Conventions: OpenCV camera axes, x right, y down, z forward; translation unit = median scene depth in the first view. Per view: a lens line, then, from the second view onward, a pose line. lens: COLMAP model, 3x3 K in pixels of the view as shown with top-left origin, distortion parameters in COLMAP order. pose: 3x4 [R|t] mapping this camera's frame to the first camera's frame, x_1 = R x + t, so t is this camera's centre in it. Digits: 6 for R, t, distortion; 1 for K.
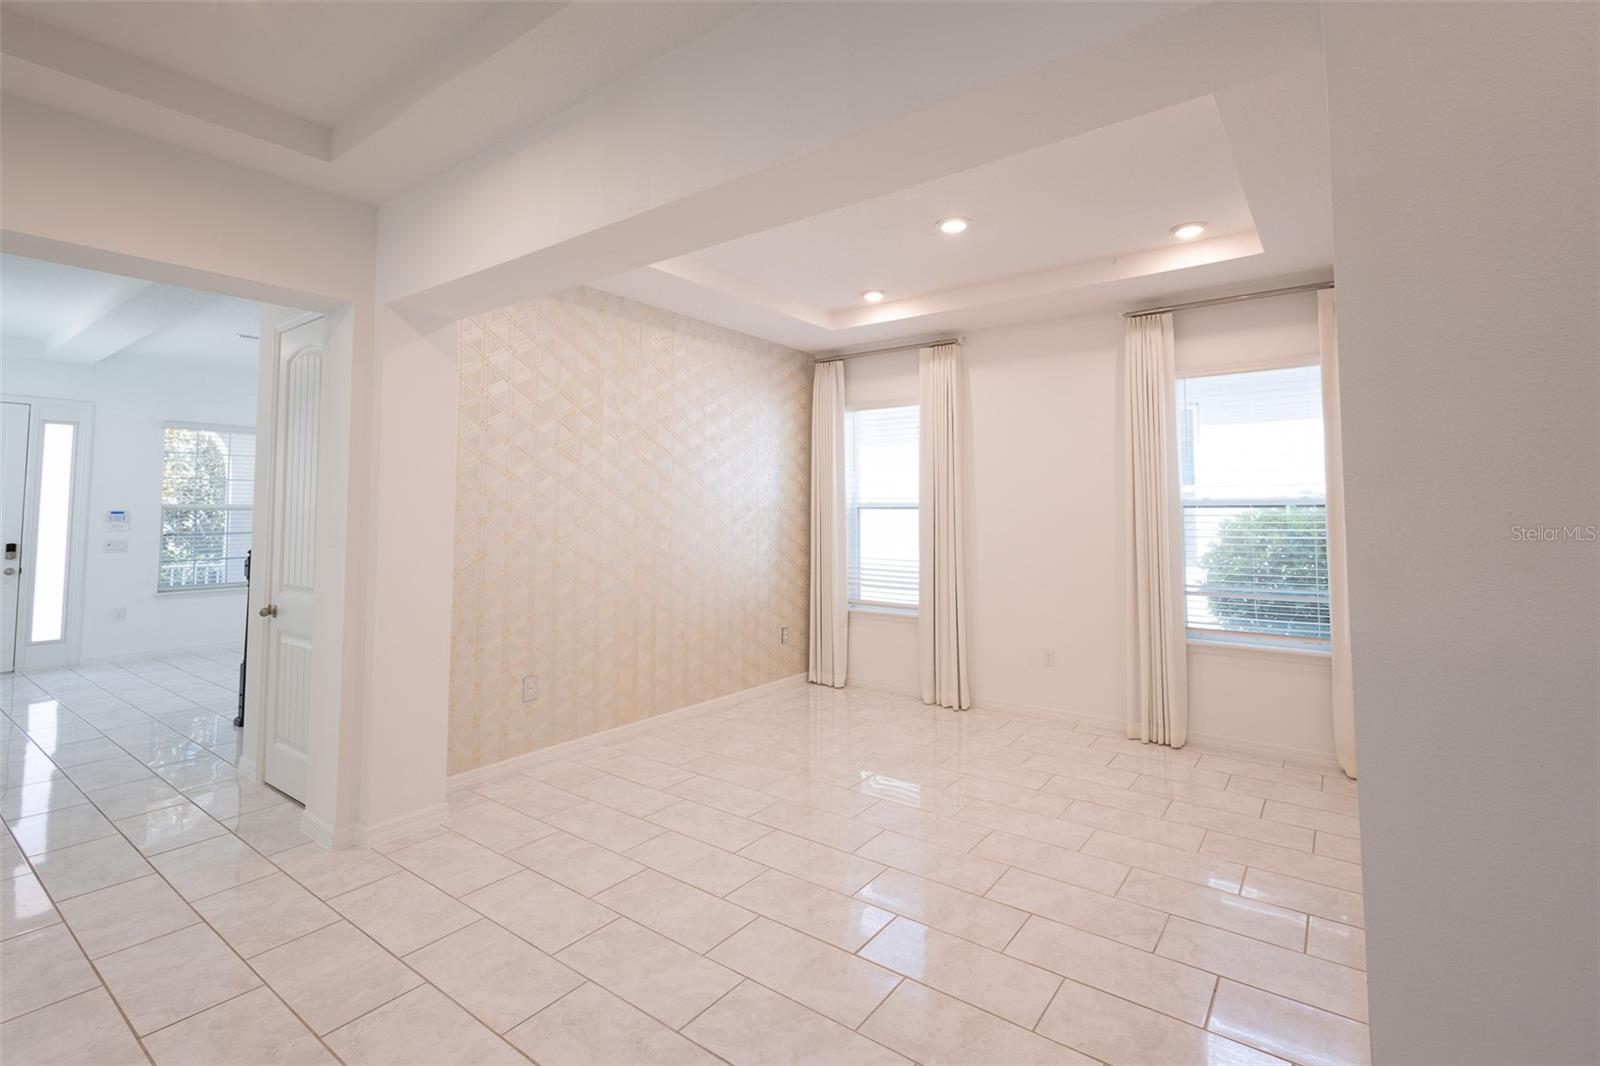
lens RADIAL K [[730.6, 0, 800.7], [0, 730.6, 471.3], [0, 0, 1]] dist [0.002777, 0.000457]
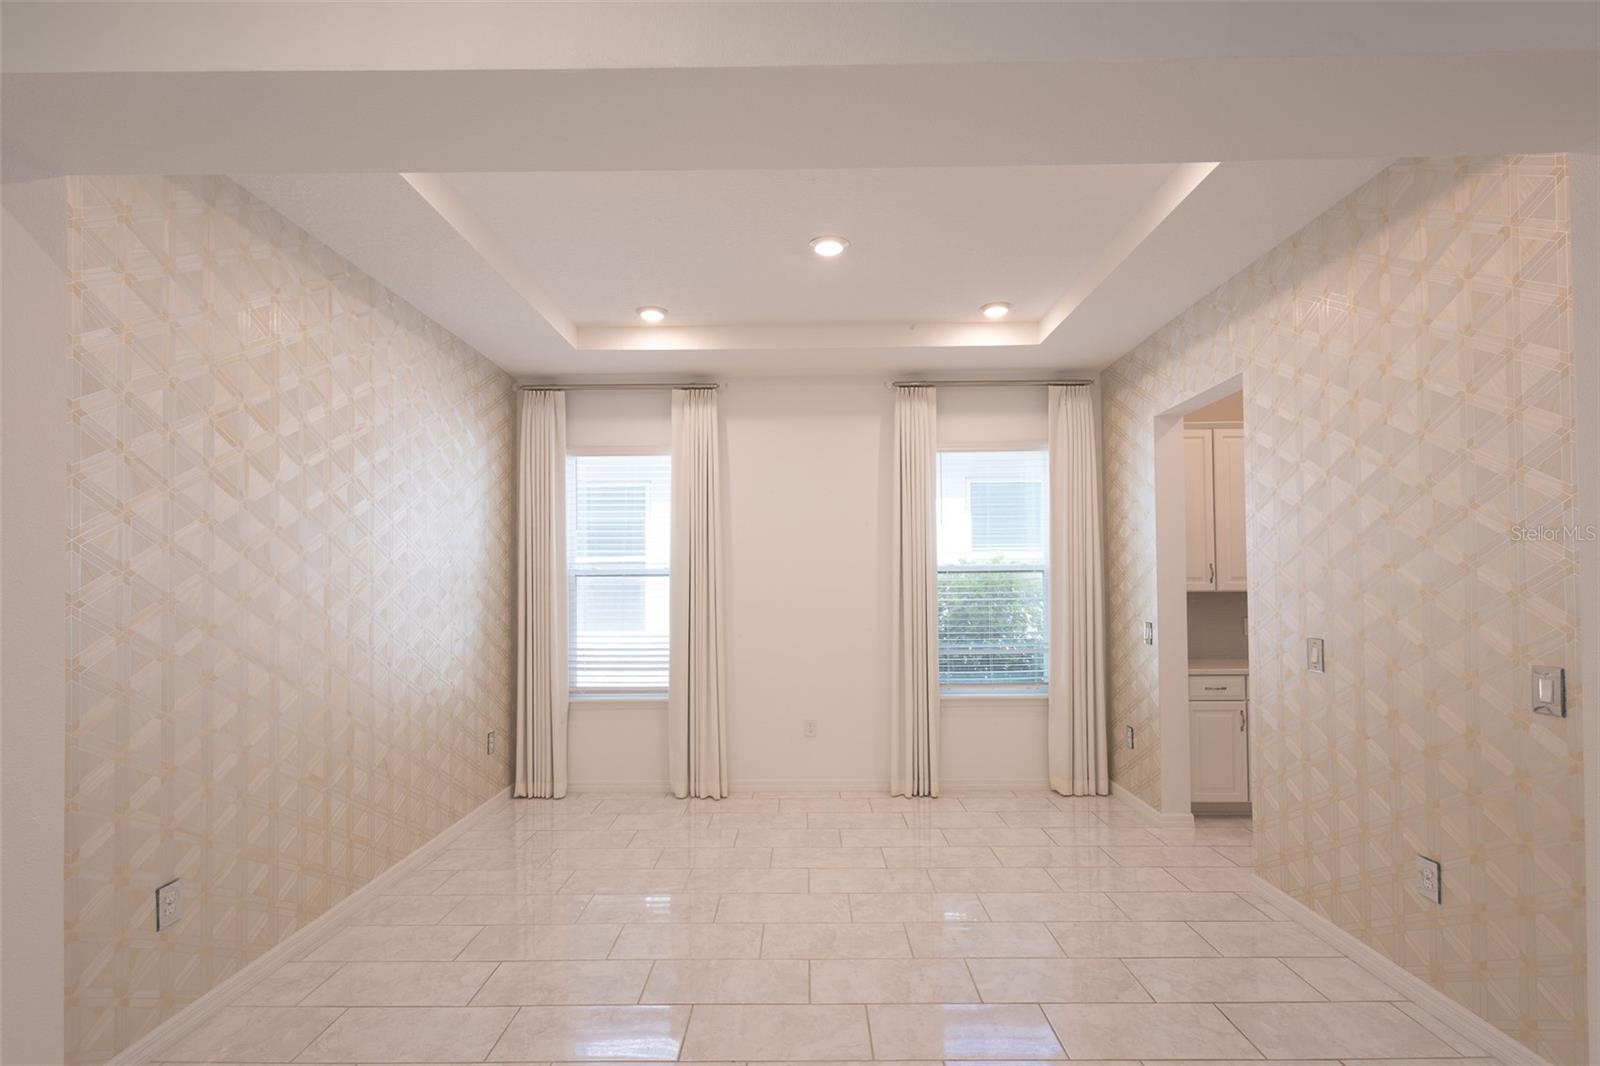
lens RADIAL K [[740.1, 0, 803.0], [0, 740.1, 569.7], [0, 0, 1]] dist [0.000416, -0.000364]
pose [[0.807109, 0.000205, 0.590402, -0.230869], [-0.023452, 0.999222, 0.031713, 0.012715], [-0.589936, -0.039442, 0.806486, 0.205936]]
